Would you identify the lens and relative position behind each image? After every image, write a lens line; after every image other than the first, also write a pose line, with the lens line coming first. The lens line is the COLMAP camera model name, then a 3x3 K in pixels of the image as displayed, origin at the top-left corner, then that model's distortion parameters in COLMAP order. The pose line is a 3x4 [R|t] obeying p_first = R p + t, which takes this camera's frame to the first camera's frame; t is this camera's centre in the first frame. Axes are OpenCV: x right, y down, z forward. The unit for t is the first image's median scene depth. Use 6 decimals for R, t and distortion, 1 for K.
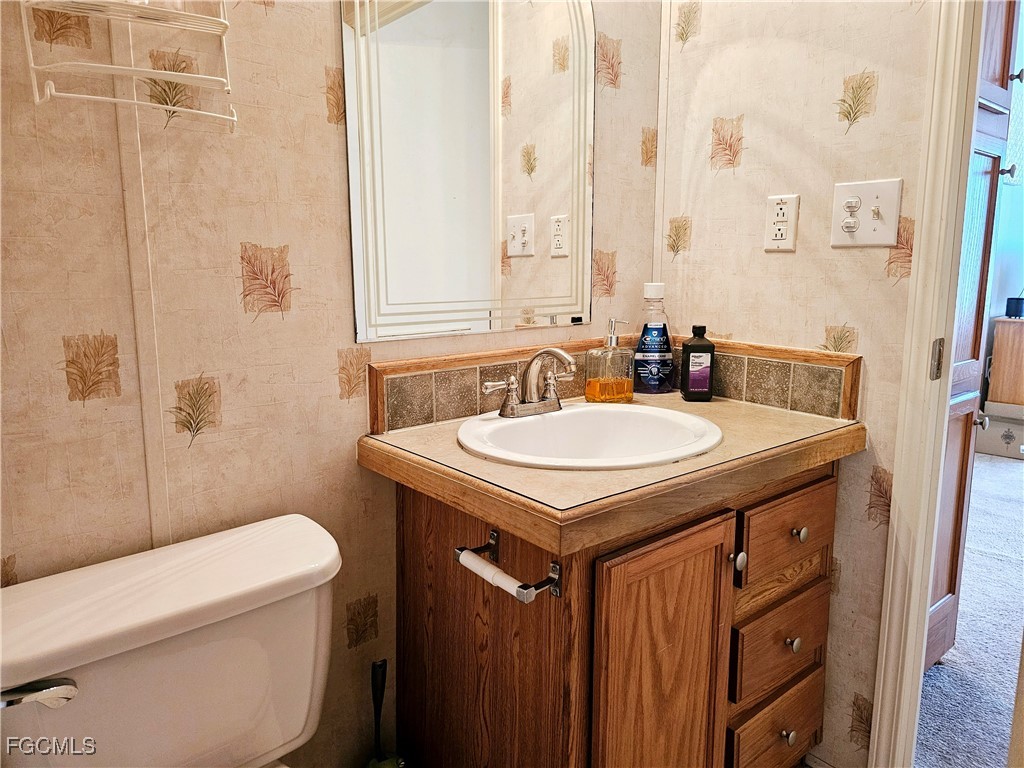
lens RADIAL K [[688.1, 0, 506.6], [0, 688.1, 376.5], [0, 0, 1]] dist [0.042374, -0.036062]
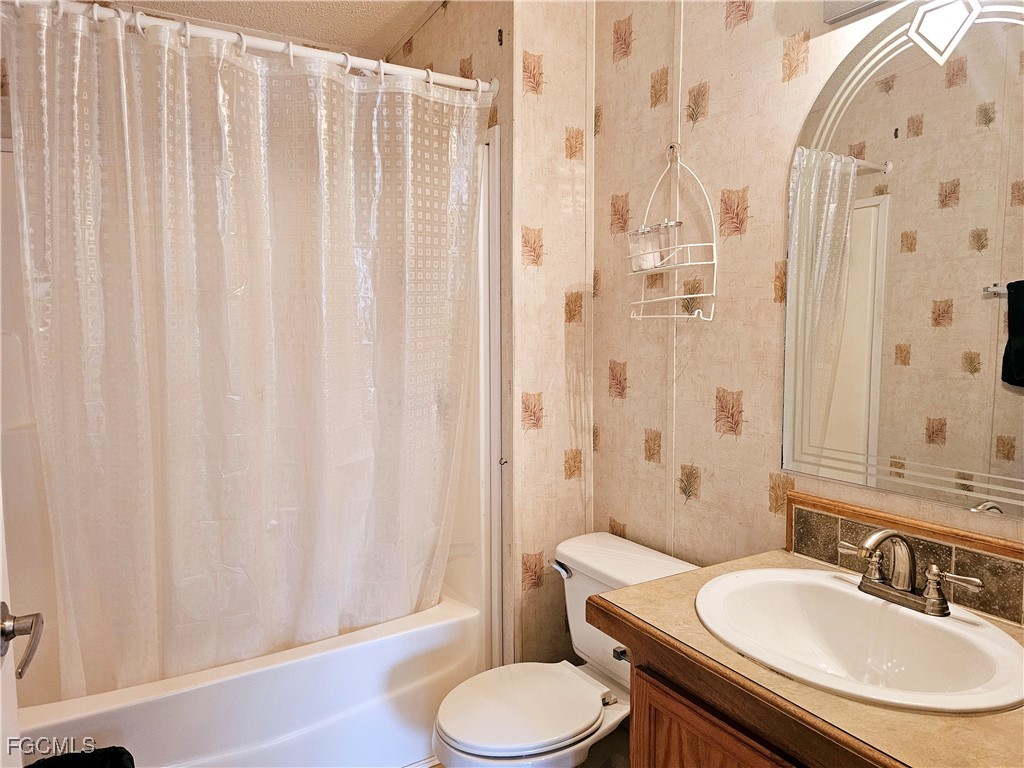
lens RADIAL K [[688.1, 0, 508.7], [0, 688.1, 384.8], [0, 0, 1]] dist [0.042374, -0.036062]
pose [[-0.152721, 0.091206, -0.984052, 1.195505], [-0.146857, 0.982583, 0.113862, -0.303156], [0.977297, 0.161904, -0.136667, 0.746327]]
